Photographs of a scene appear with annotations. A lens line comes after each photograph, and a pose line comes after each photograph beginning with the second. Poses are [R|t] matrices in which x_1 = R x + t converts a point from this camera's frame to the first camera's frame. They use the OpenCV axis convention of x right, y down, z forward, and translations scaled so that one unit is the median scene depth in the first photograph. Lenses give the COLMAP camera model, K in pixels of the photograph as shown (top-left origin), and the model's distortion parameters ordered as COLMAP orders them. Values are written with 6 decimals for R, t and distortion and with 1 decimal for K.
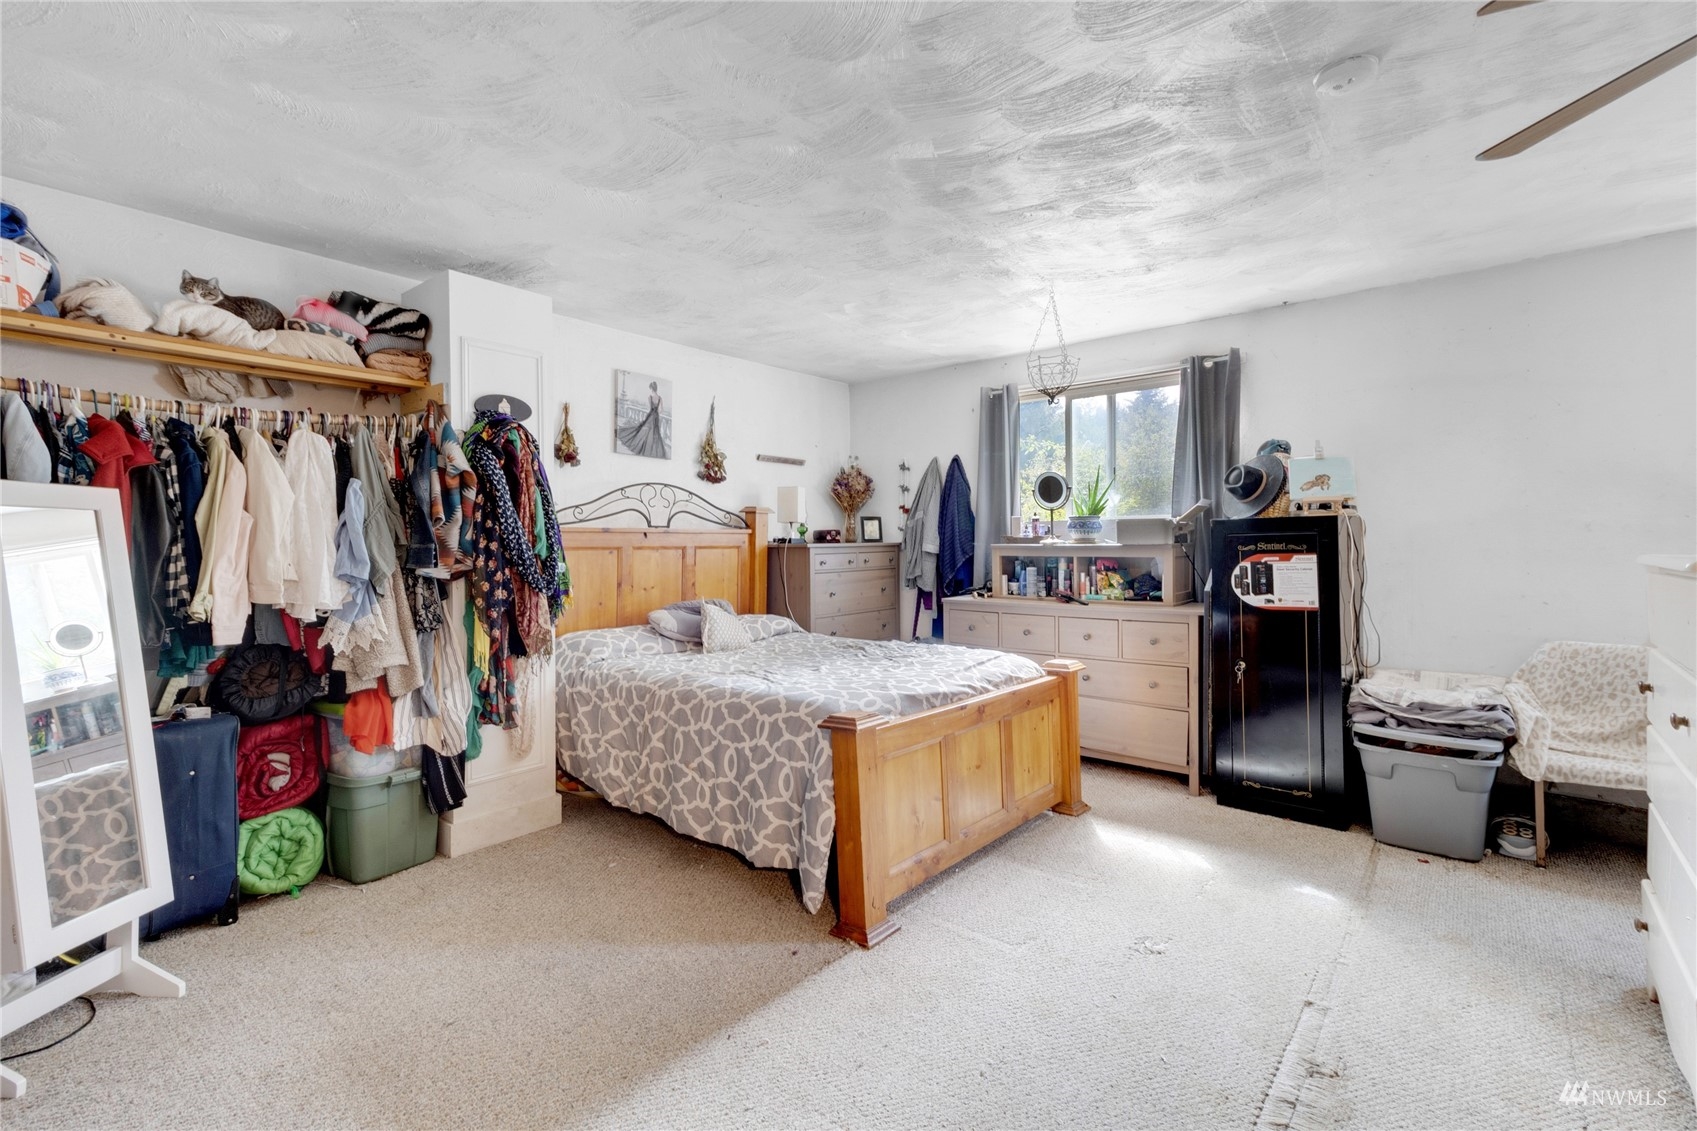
lens RADIAL K [[733.6, 0, 848.3], [0, 733.6, 555.9], [0, 0, 1]] dist [0.020591, -0.000860]
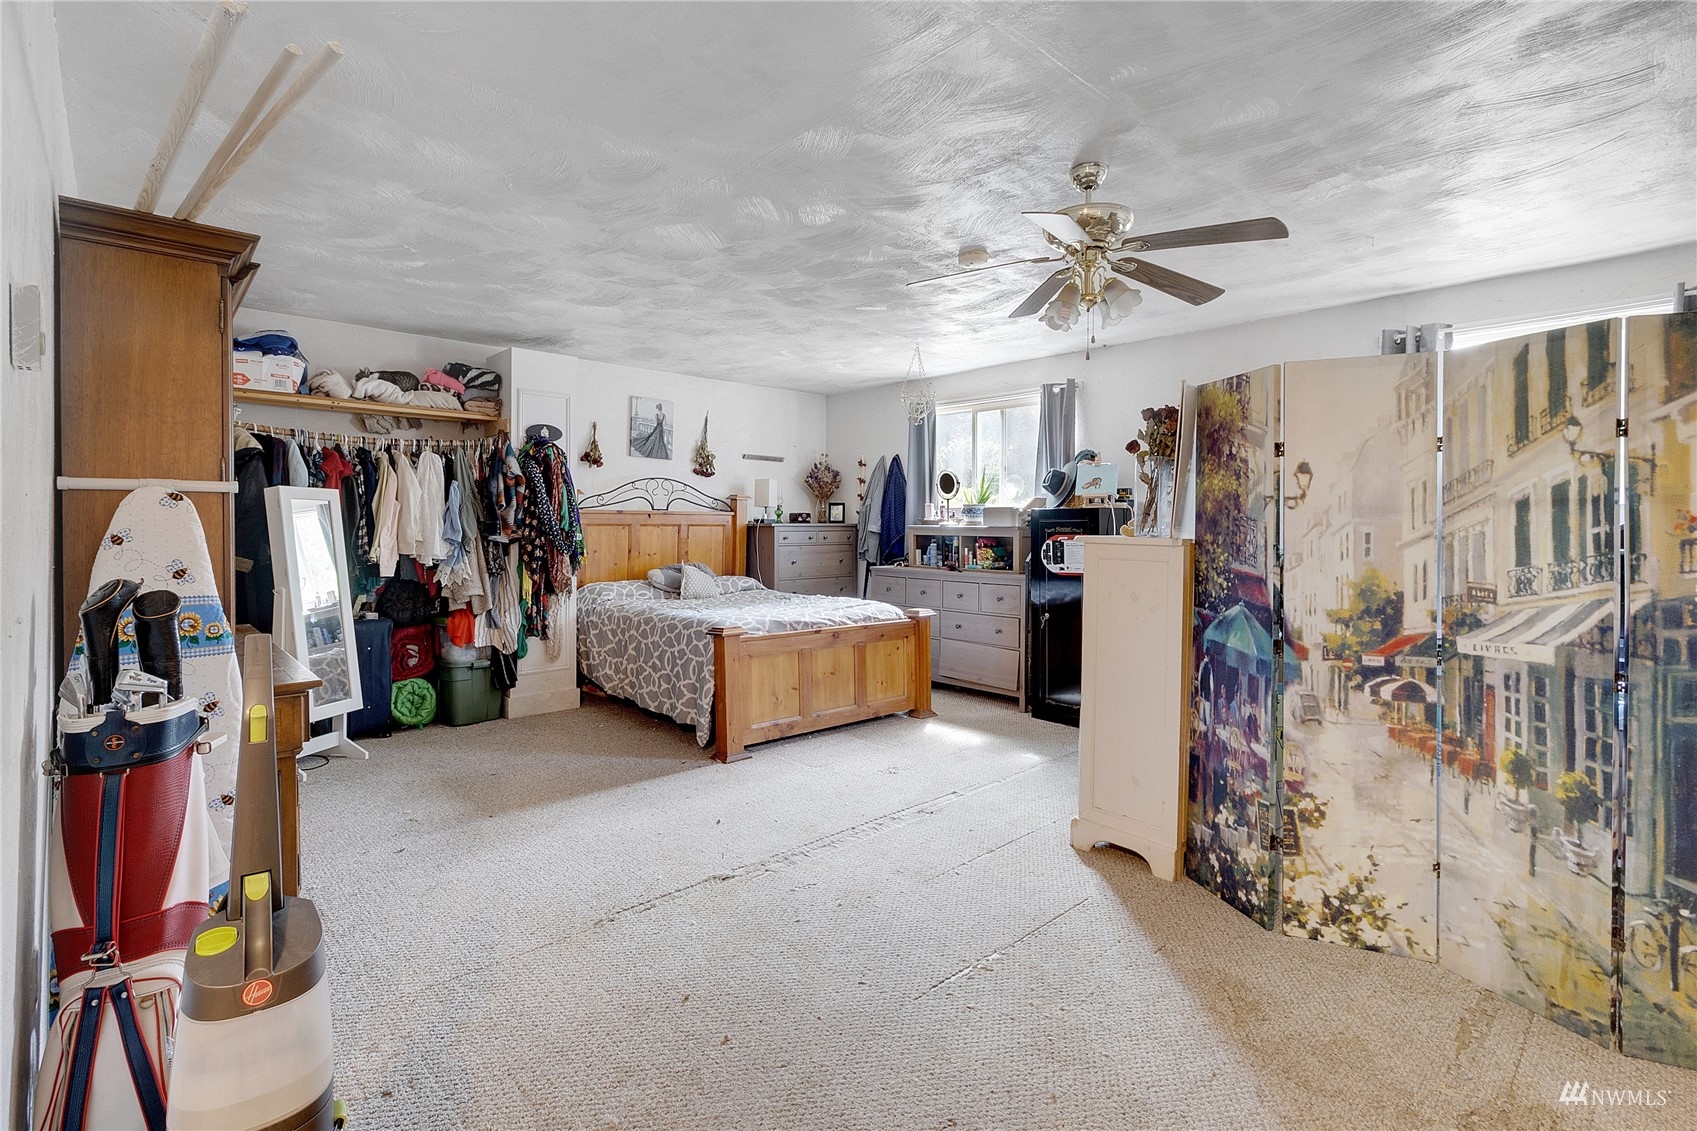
lens RADIAL K [[798.1, 0, 853.5], [0, 798.1, 539.8], [0, 0, 1]] dist [-0.001080, -0.000405]
pose [[0.988917, 0.014736, -0.147738, 0.428551], [-0.014344, 0.999890, 0.003716, 0.007578], [0.147776, -0.001555, 0.989020, -0.563983]]
